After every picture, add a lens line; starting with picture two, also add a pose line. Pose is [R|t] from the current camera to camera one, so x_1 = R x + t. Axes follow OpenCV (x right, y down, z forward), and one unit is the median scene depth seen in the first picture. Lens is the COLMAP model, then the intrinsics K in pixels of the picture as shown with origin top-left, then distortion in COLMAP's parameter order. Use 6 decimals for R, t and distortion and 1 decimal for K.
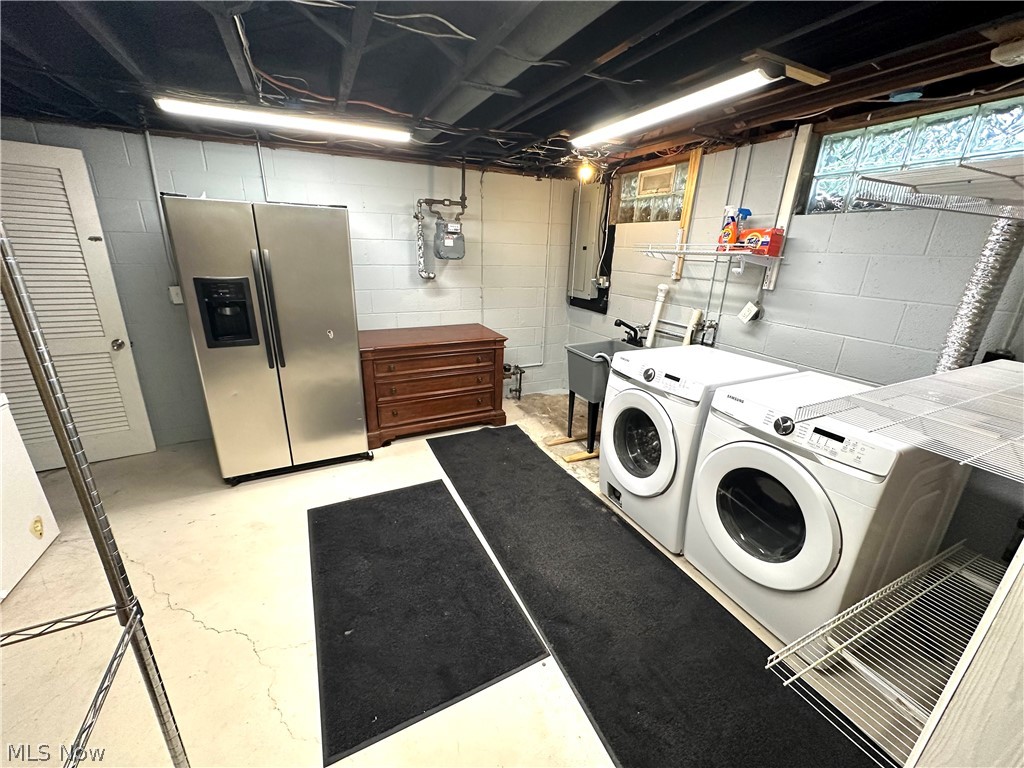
lens RADIAL K [[410.0, 0, 510.0], [0, 410.0, 384.0], [0, 0, 1]] dist [-0.002627, -0.000032]
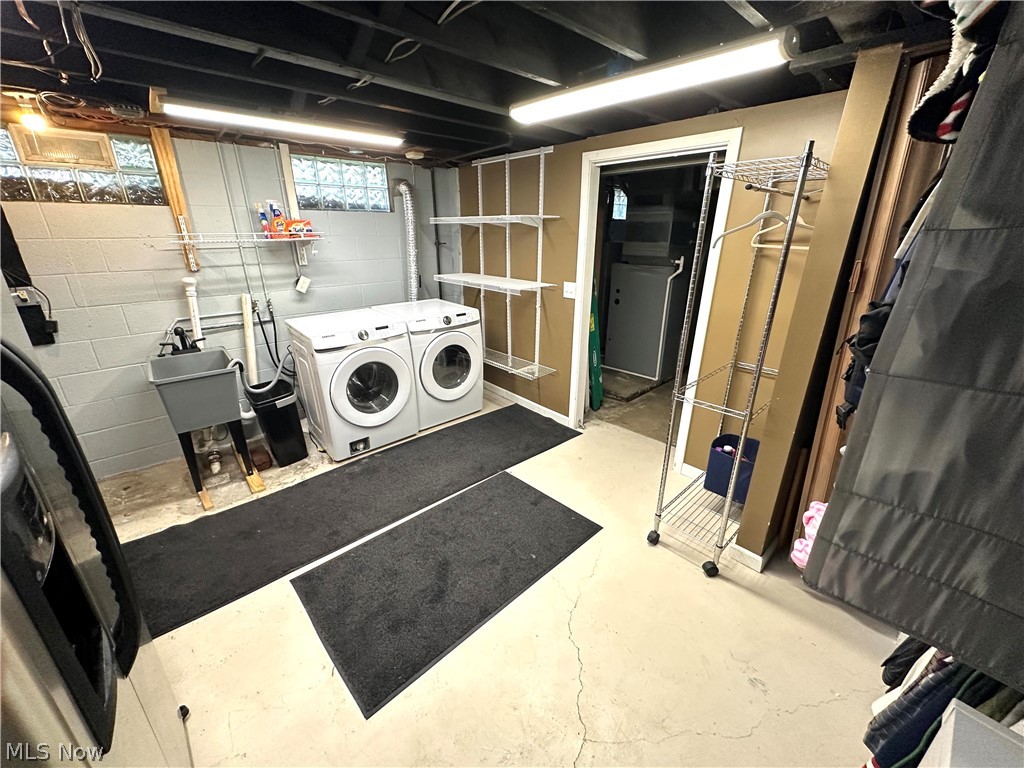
lens RADIAL K [[410.0, 0, 510.0], [0, 410.0, 384.0], [0, 0, 1]] dist [-0.002627, -0.000032]
pose [[-0.292651, -0.360595, 0.885622, -0.933950], [0.297193, 0.846002, 0.442670, -0.303609], [-0.908863, 0.392748, -0.140417, 0.747842]]
